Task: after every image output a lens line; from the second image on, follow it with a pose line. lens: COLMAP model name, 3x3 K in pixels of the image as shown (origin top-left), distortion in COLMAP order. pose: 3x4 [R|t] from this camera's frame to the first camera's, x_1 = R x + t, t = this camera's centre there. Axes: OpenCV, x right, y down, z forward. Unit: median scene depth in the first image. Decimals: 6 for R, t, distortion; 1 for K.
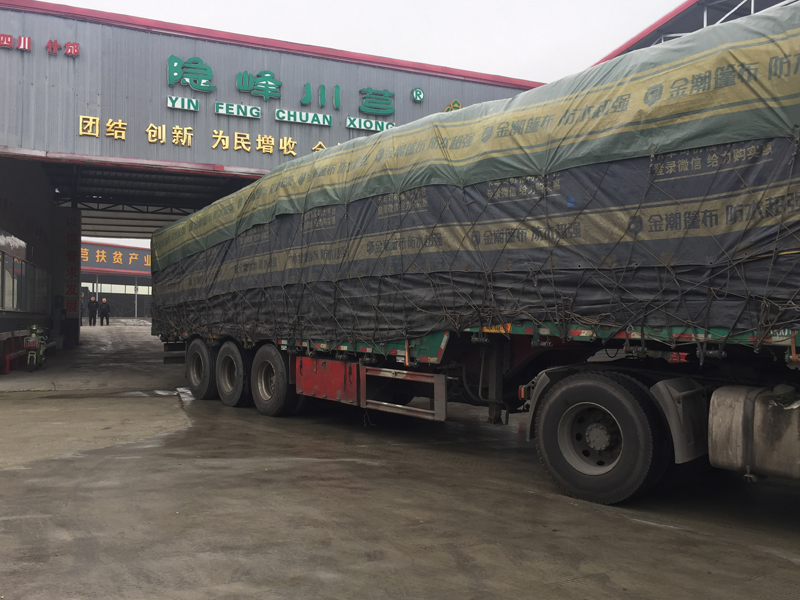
lens RADIAL K [[797.2, 0, 400.0], [0, 797.2, 300.0], [0, 0, 1]] dist [0.082226, -0.123515]
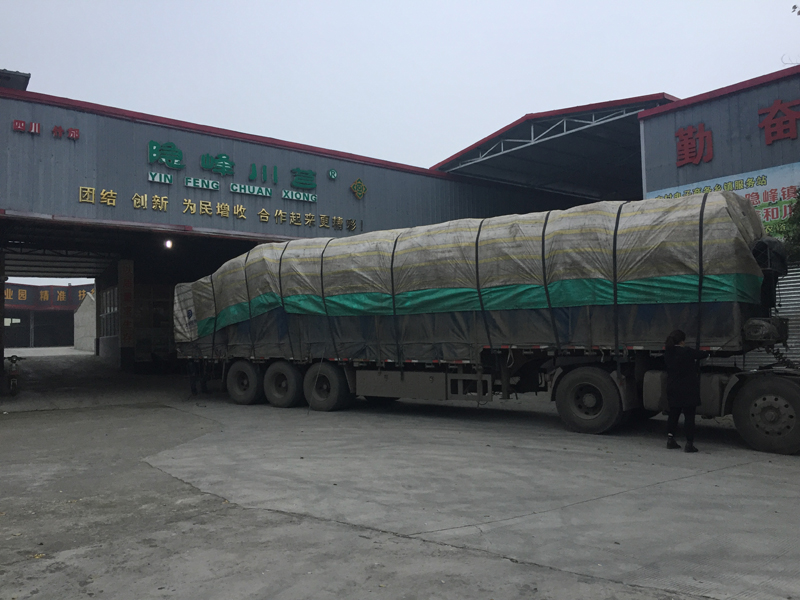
lens RADIAL K [[689.3, 0, 400.0], [0, 689.3, 300.0], [0, 0, 1]] dist [0.099815, -0.135734]
pose [[0.970343, -0.009721, 0.241535, -0.166912], [0.018027, 0.999319, -0.032204, -0.008477], [-0.241058, 0.035603, 0.969858, -0.153638]]
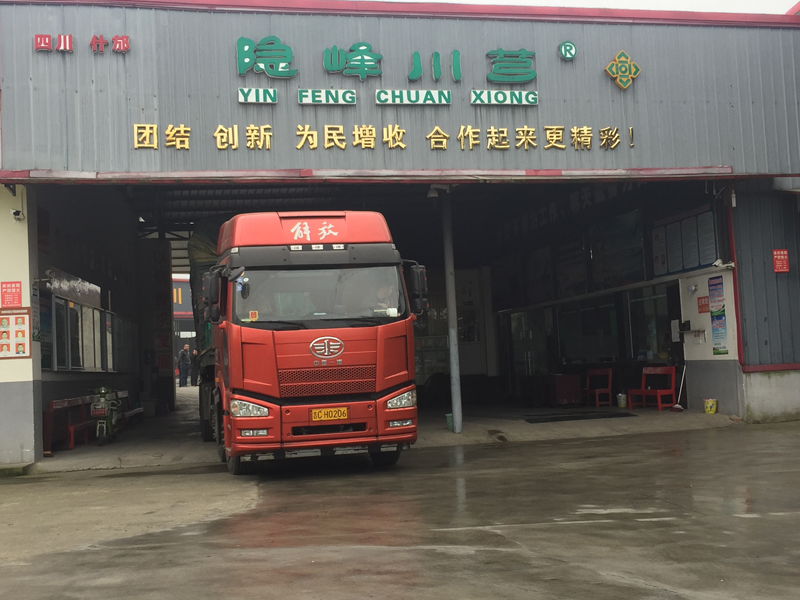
lens RADIAL K [[1076.3, 0, 400.0], [0, 1076.3, 300.0], [0, 0, 1]] dist [0.029287, 0.088421]
pose [[0.977009, -0.063749, -0.203443, 0.066096], [0.056672, 0.997574, -0.040428, 0.004801], [0.205527, 0.027969, 0.978252, 0.003948]]
